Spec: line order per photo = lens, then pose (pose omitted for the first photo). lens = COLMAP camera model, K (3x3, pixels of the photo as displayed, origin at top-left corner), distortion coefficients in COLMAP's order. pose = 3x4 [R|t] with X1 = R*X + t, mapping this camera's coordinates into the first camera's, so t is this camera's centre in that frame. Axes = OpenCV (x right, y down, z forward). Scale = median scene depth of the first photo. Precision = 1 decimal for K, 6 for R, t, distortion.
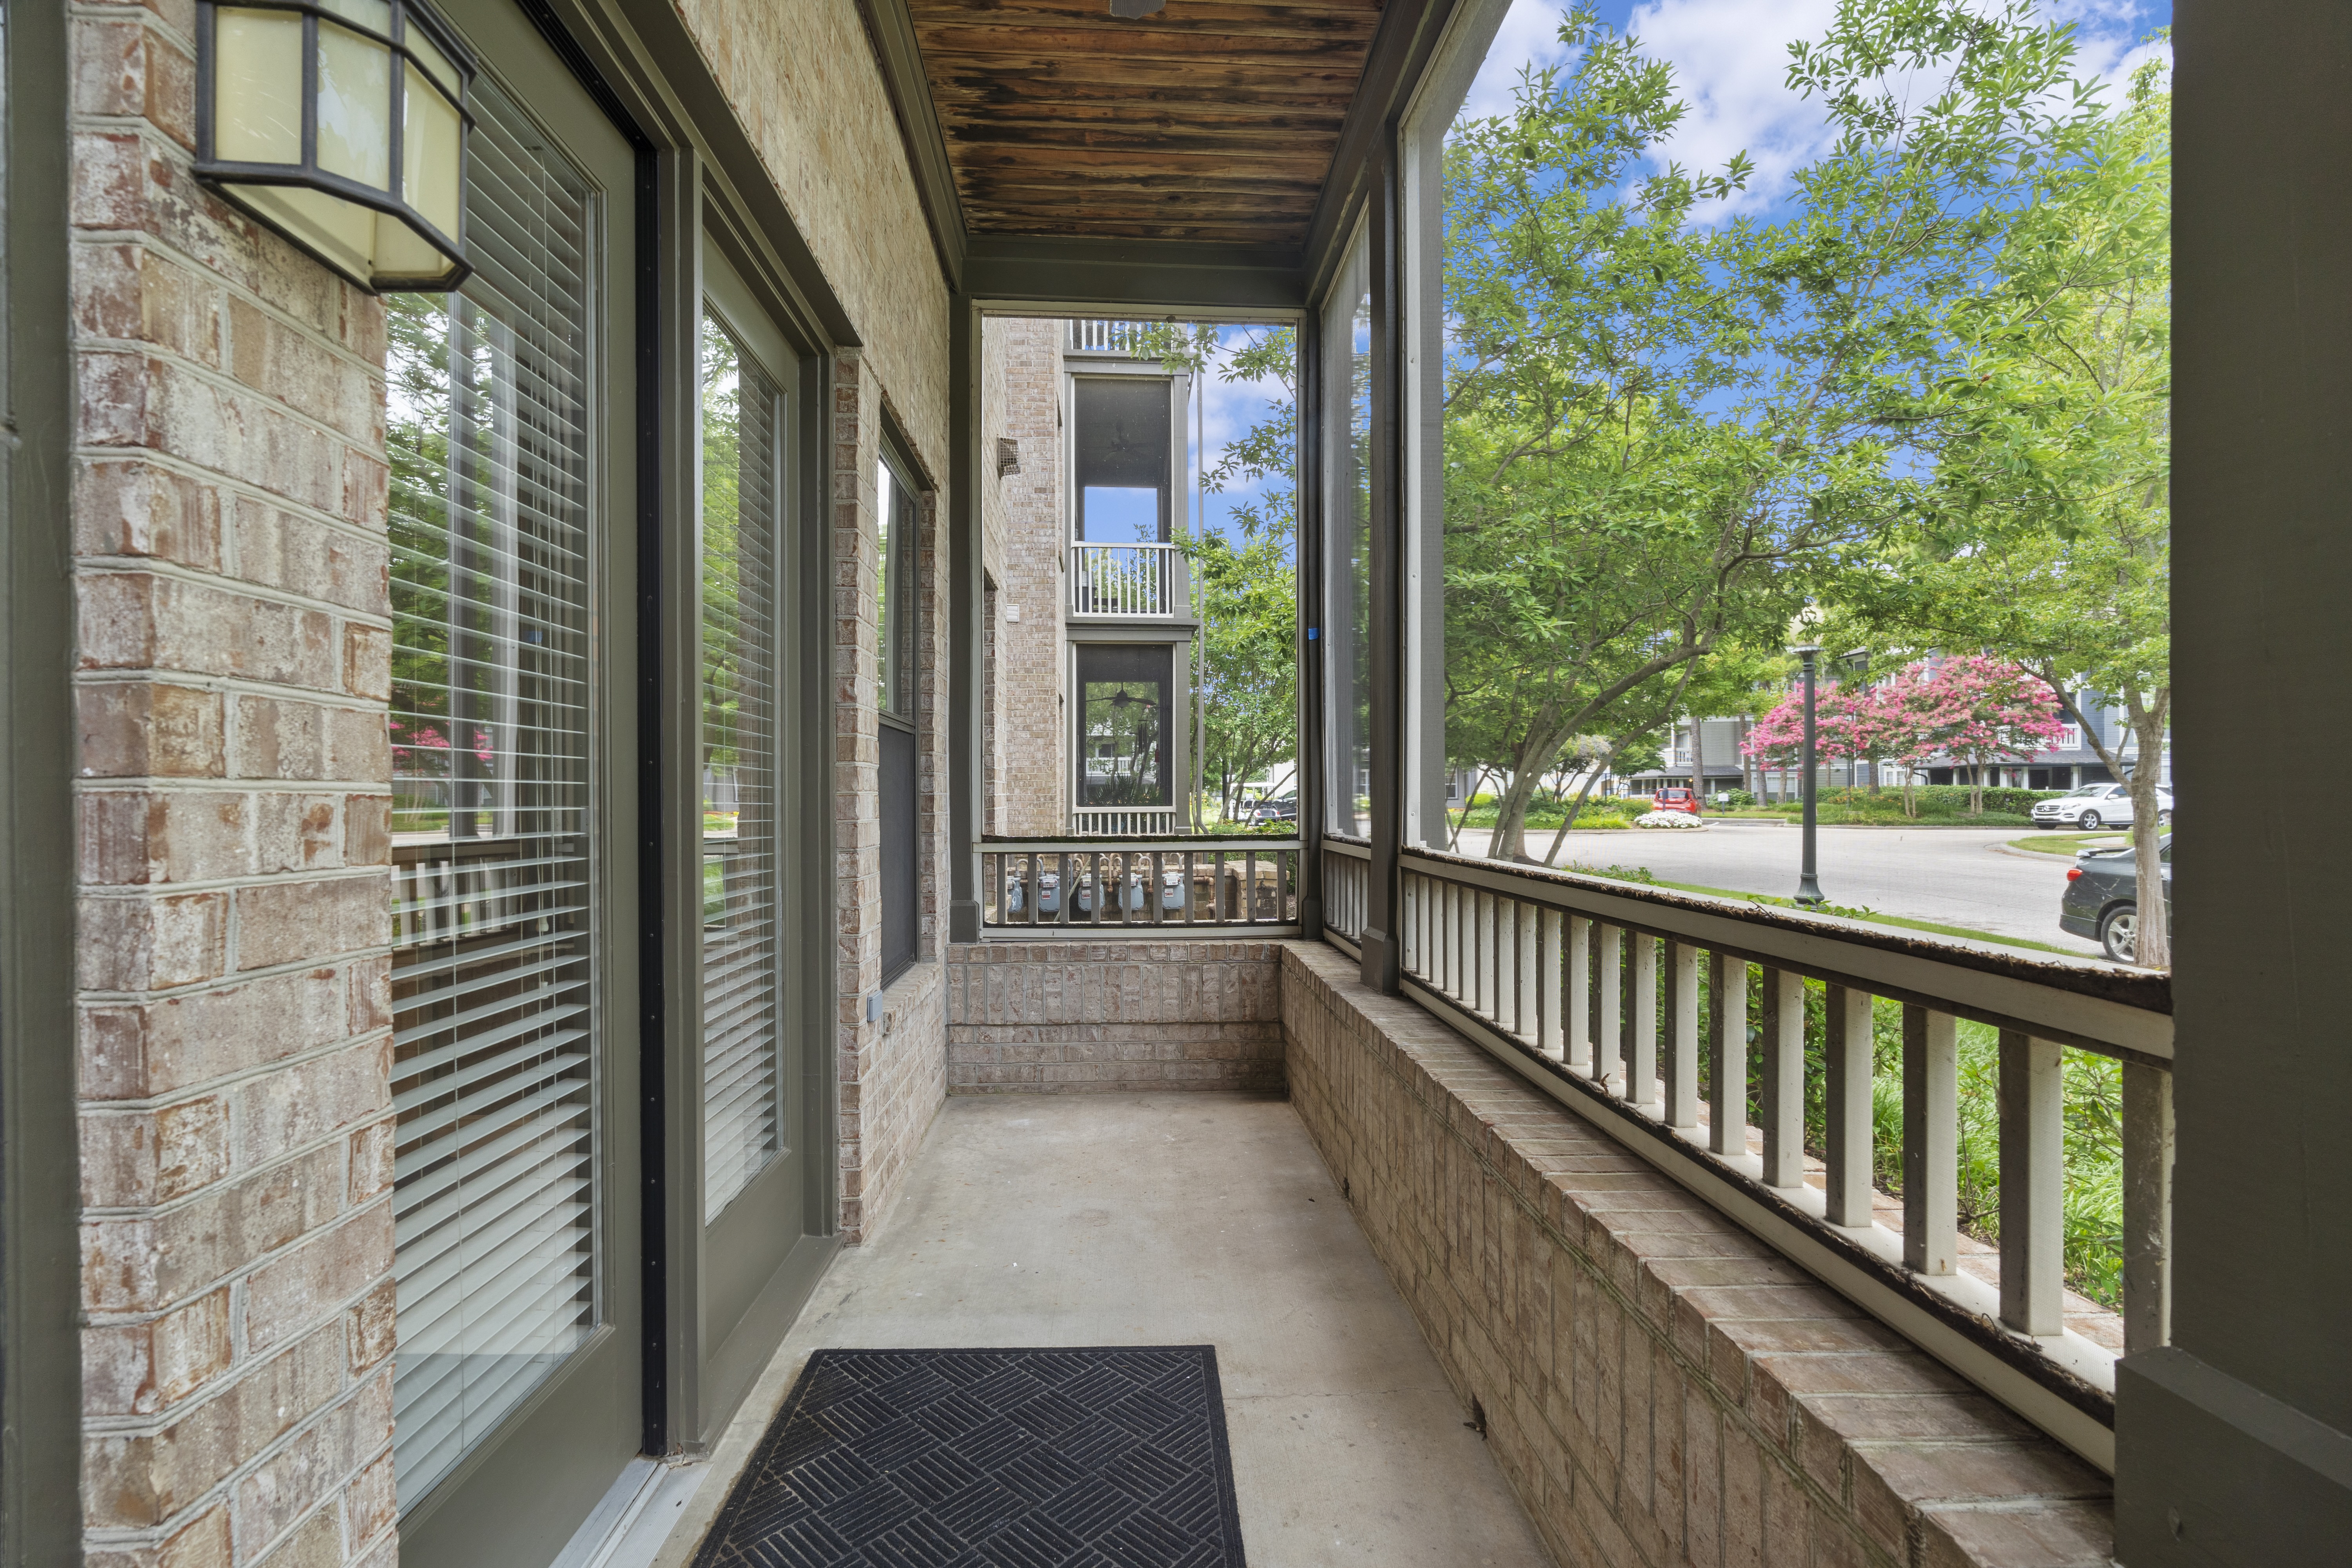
lens RADIAL K [[1068.4, 0, 1168.7], [0, 1068.4, 810.8], [0, 0, 1]] dist [-0.006344, 0.001255]
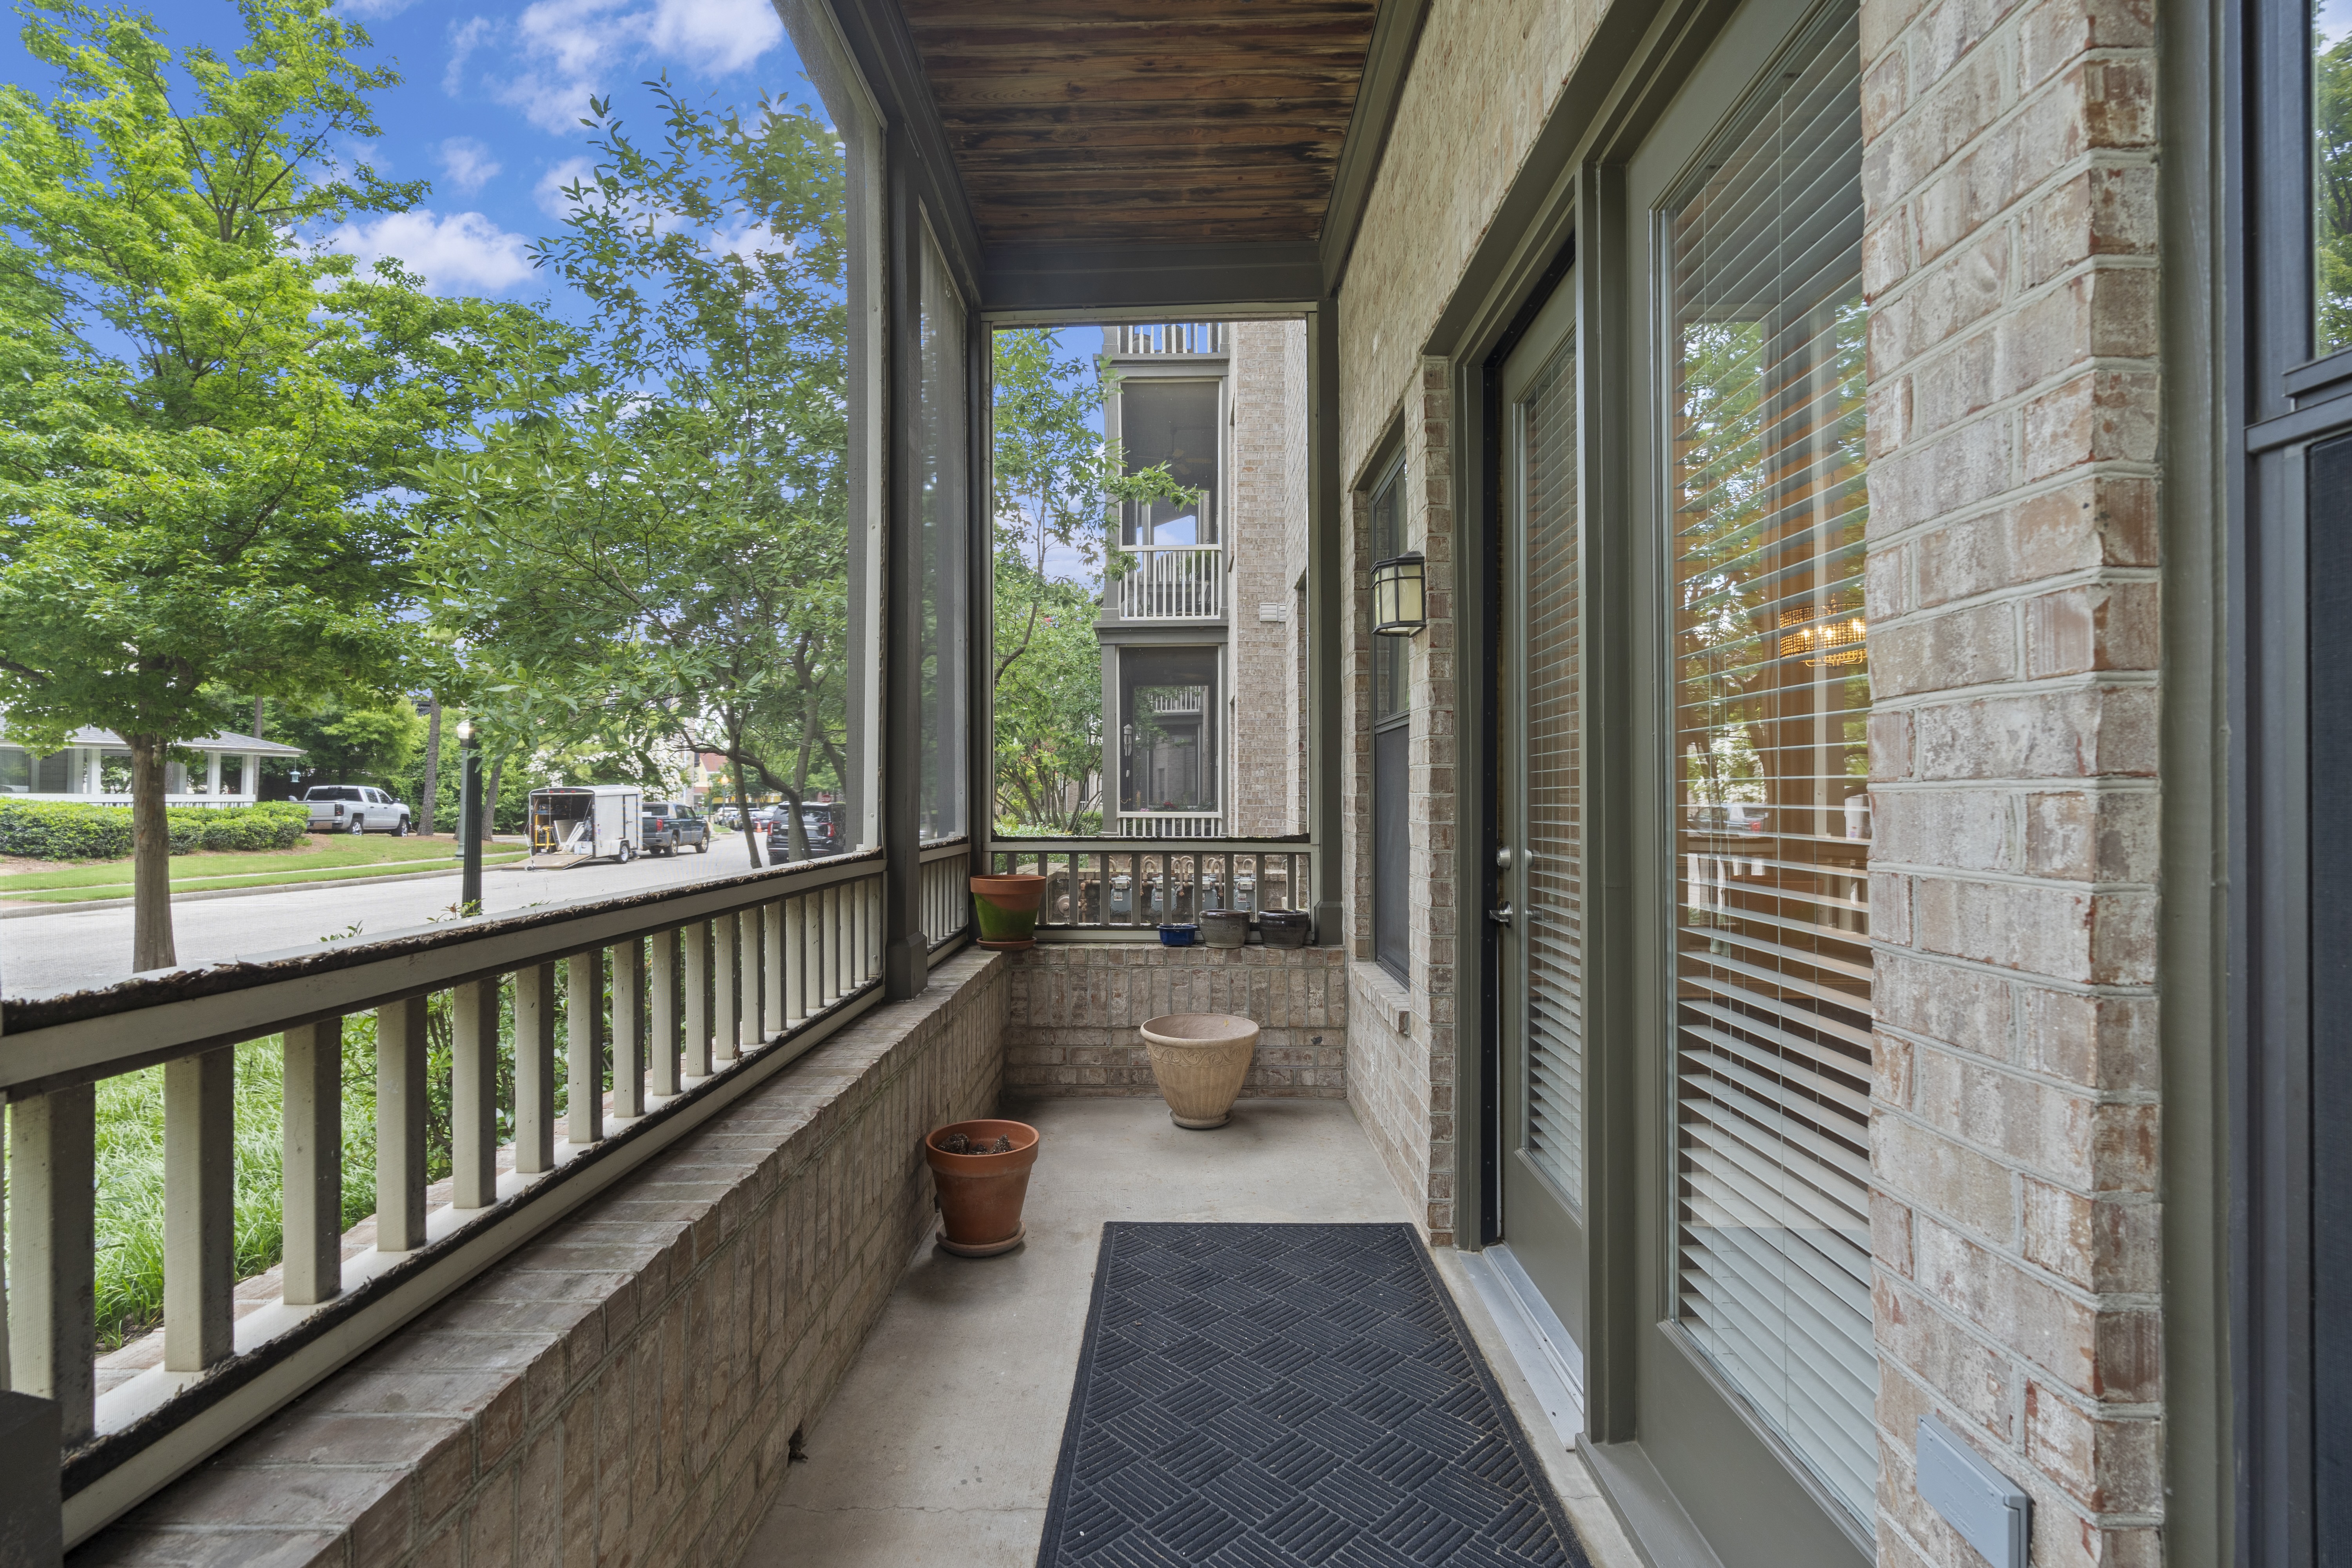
lens RADIAL K [[1068.4, 0, 1168.7], [0, 1068.4, 810.8], [0, 0, 1]] dist [-0.006344, 0.001255]
pose [[-0.998647, 0.003480, 0.051889, -0.098125], [0.004312, 0.999864, 0.015927, -0.017536], [-0.051826, 0.016130, -0.998526, 1.959720]]
